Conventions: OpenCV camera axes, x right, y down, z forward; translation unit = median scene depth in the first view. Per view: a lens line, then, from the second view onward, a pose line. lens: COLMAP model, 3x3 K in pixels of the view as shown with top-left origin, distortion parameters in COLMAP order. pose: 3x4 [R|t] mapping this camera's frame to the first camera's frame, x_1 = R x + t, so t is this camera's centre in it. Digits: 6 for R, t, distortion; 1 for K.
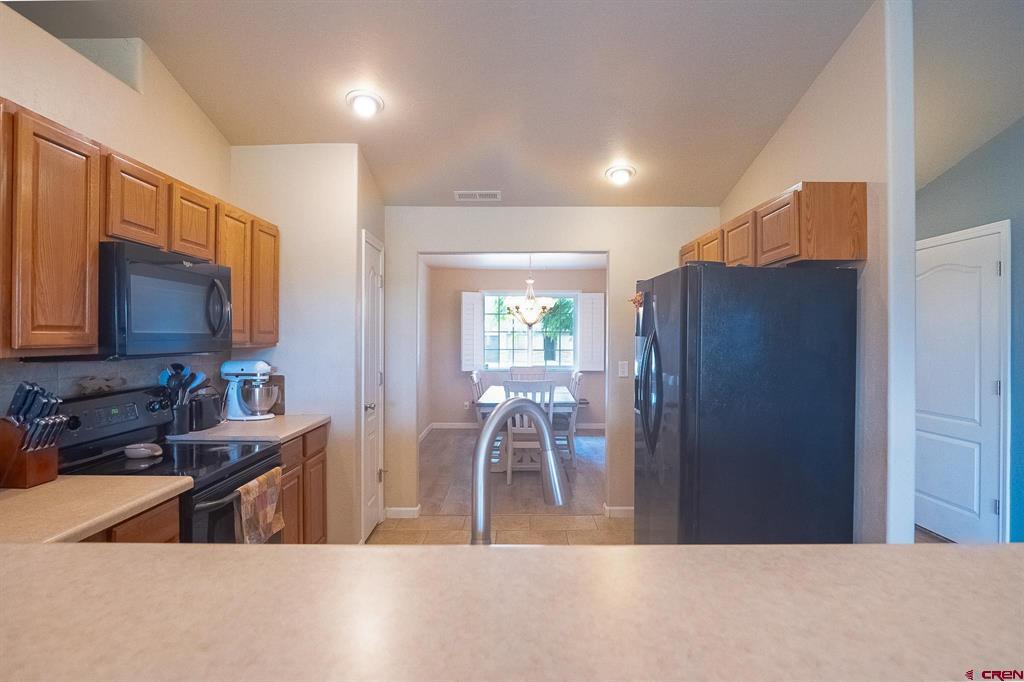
lens RADIAL K [[550.0, 0, 517.7], [0, 550.0, 341.0], [0, 0, 1]] dist [-0.028260, 0.003154]
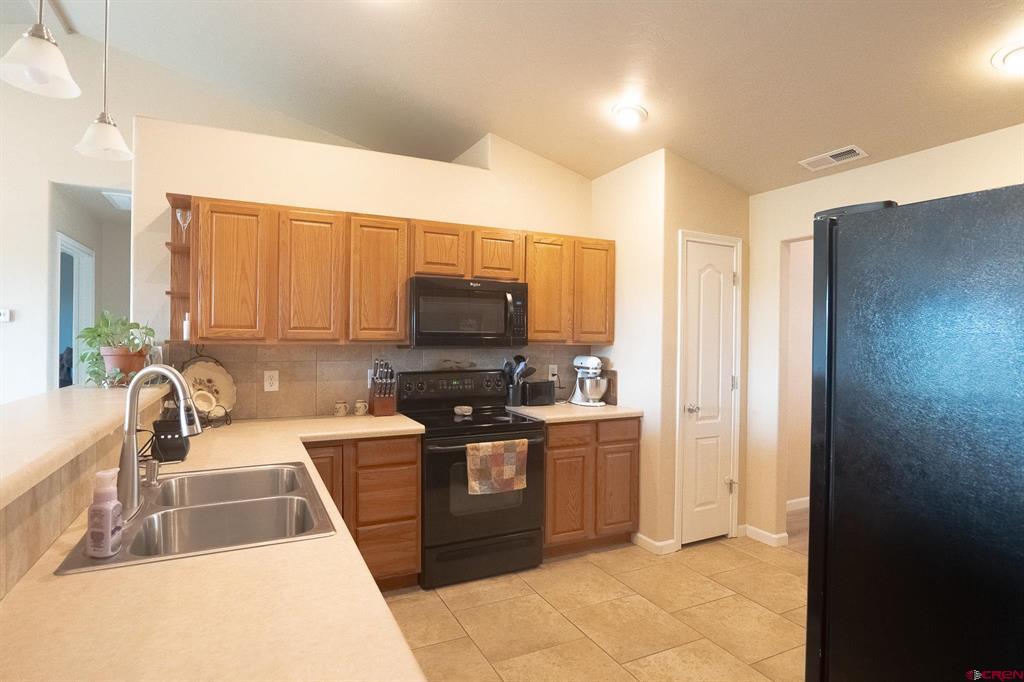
lens RADIAL K [[550.0, 0, 517.7], [0, 550.0, 341.0], [0, 0, 1]] dist [-0.028260, 0.003154]
pose [[0.444475, 0.008835, -0.895748, 0.534988], [-0.016044, 0.999869, 0.001900, 0.002281], [0.895648, 0.013527, 0.444558, 0.325835]]
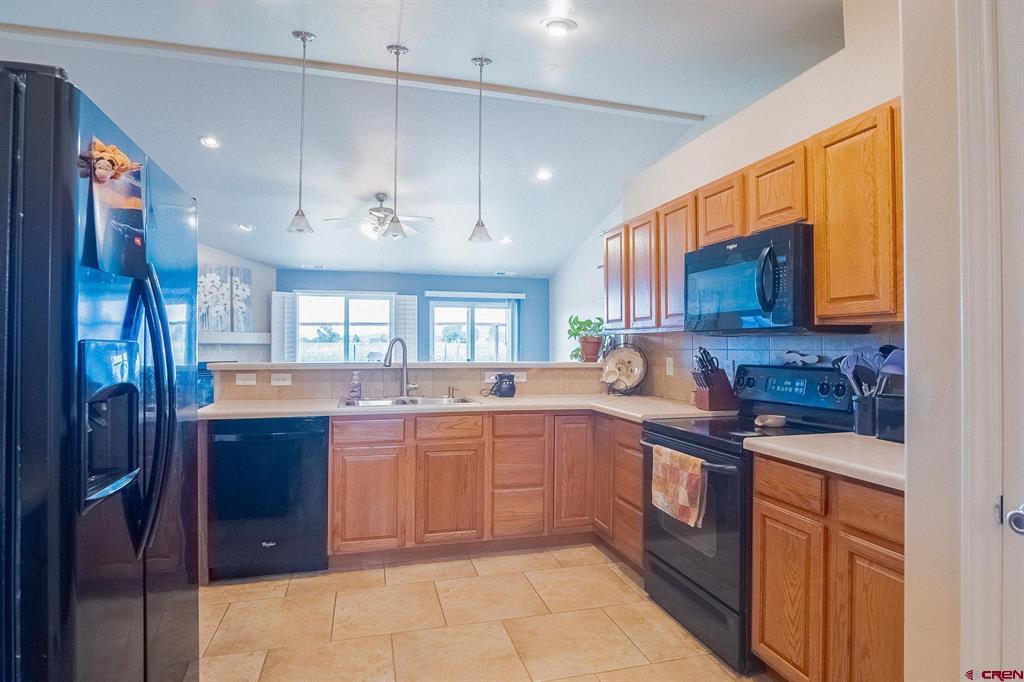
lens RADIAL K [[550.0, 0, 517.7], [0, 550.0, 341.0], [0, 0, 1]] dist [-0.028260, 0.003154]
pose [[-0.963959, -0.008311, -0.265922, 0.061288], [-0.008263, 0.999965, -0.001301, 0.035284], [0.265923, 0.000943, -0.963994, 1.378005]]
